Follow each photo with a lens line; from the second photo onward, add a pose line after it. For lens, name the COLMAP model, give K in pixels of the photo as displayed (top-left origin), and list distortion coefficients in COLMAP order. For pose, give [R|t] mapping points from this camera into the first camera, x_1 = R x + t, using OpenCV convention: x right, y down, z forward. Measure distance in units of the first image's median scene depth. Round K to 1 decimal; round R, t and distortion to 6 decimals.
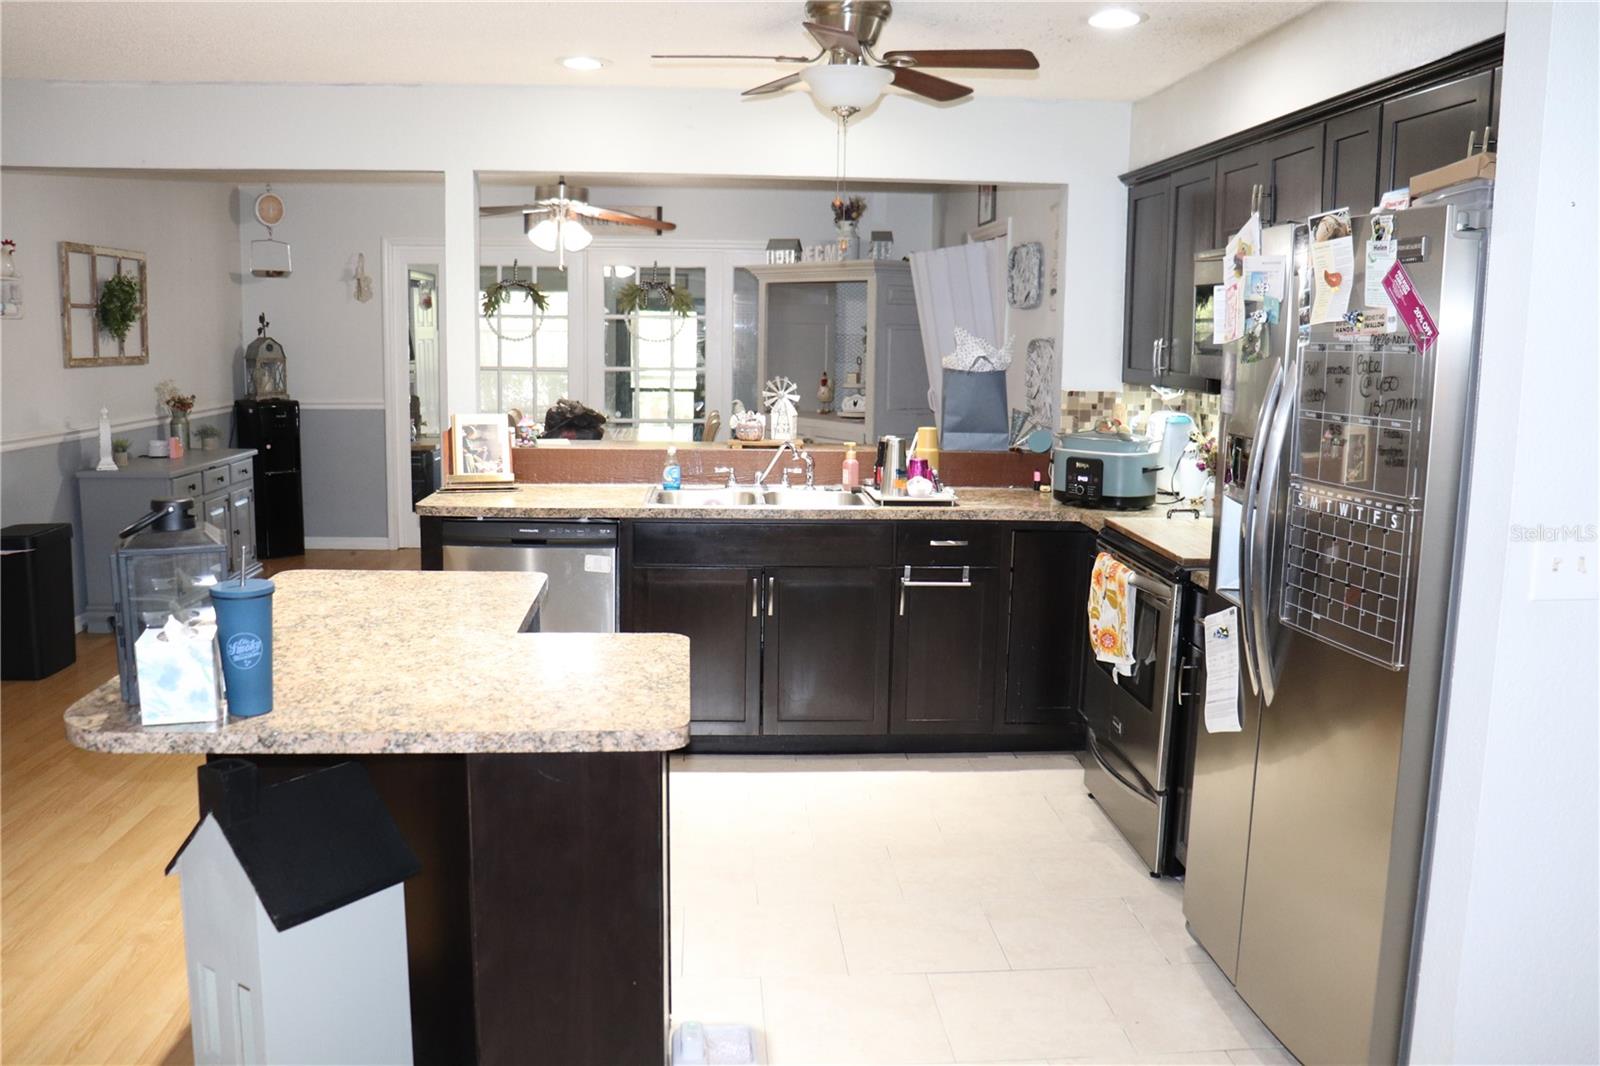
lens RADIAL K [[1320.9, 0, 800.0], [0, 1320.9, 533.0], [0, 0, 1]] dist [-0.165188, 0.147766]
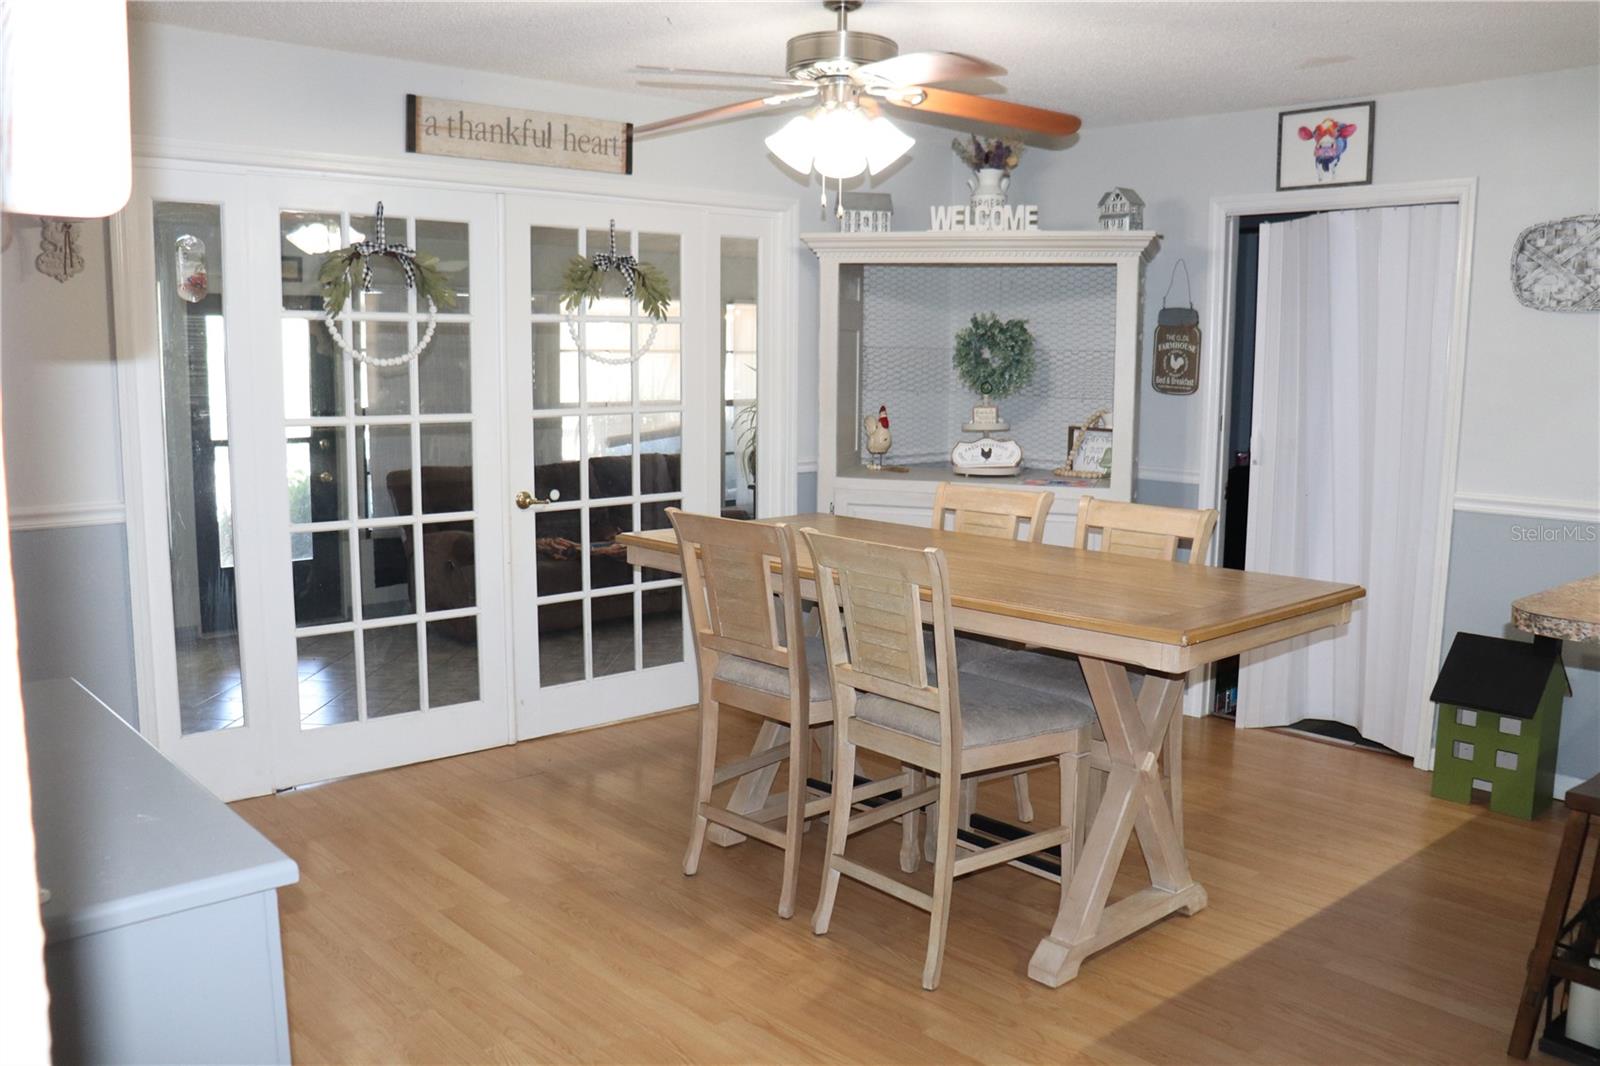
lens RADIAL K [[1320.9, 0, 800.0], [0, 1320.9, 533.0], [0, 0, 1]] dist [-0.165188, 0.147766]
pose [[0.790681, -0.093982, 0.604972, -0.413697], [0.098923, 0.994775, 0.025248, -0.082524], [-0.604184, 0.039882, 0.795846, 0.527466]]
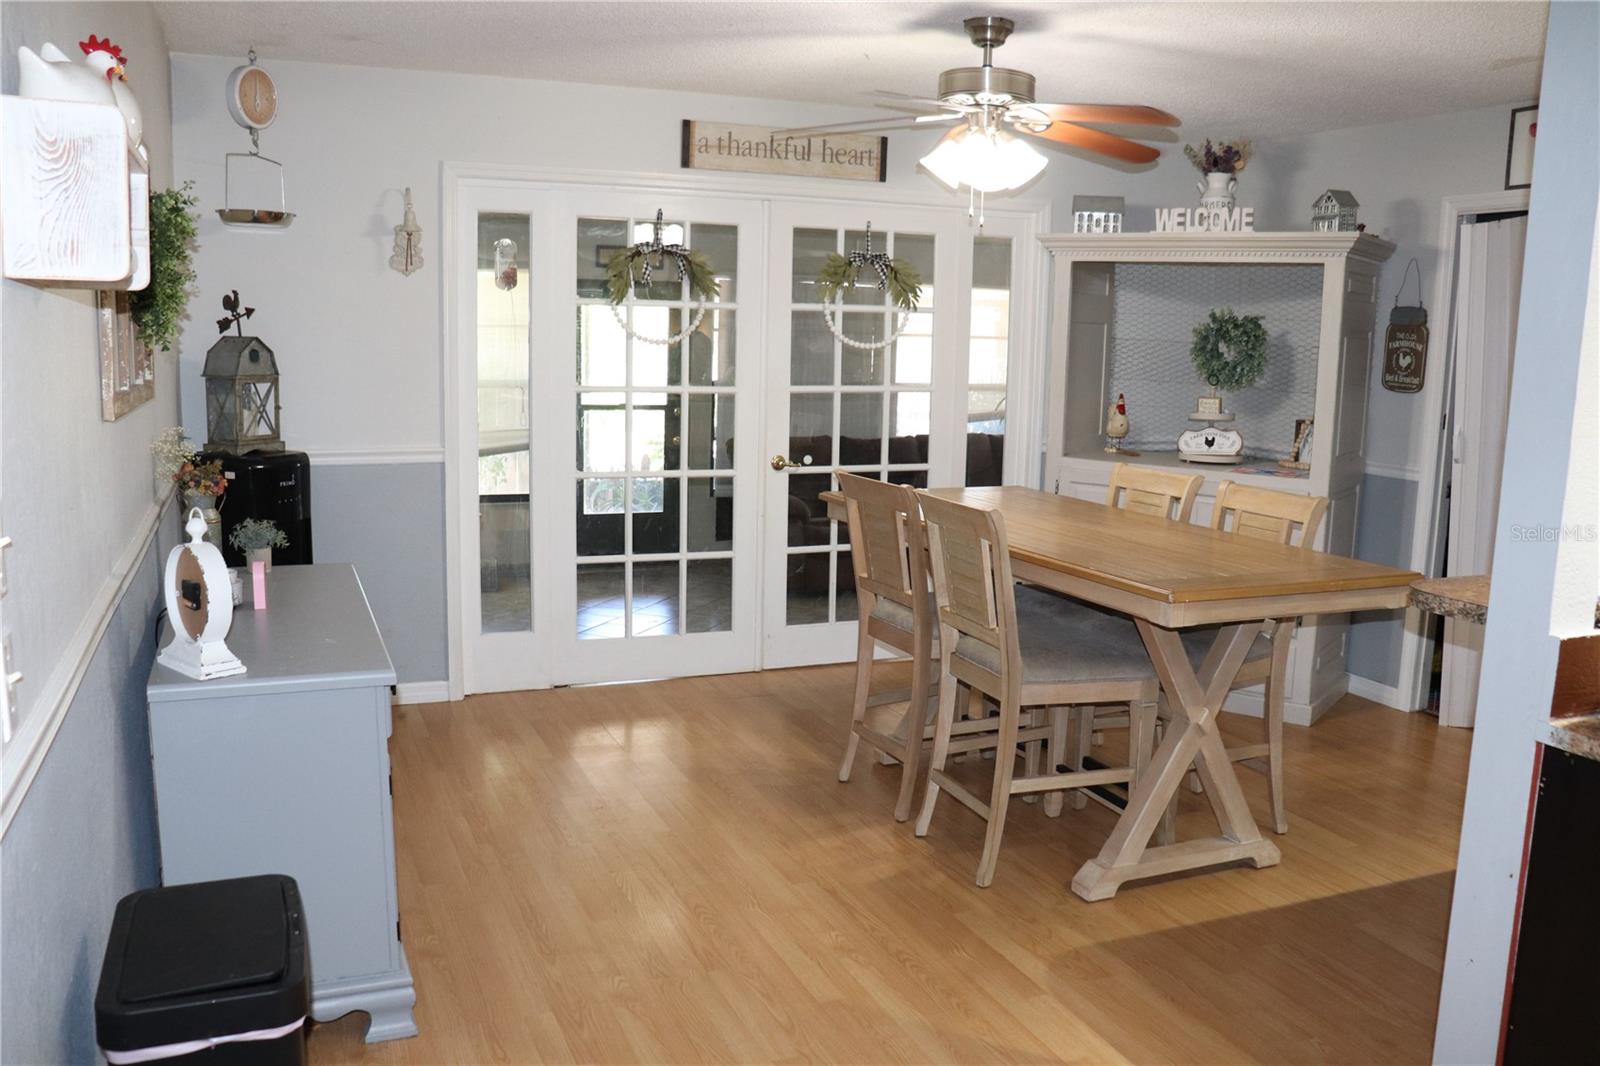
lens RADIAL K [[1320.9, 0, 800.0], [0, 1320.9, 533.0], [0, 0, 1]] dist [-0.165188, 0.147766]
pose [[0.947824, -0.043657, 0.315789, -0.364991], [0.041414, 0.999047, 0.013814, -0.067362], [-0.316091, -0.000016, 0.948729, 0.414717]]
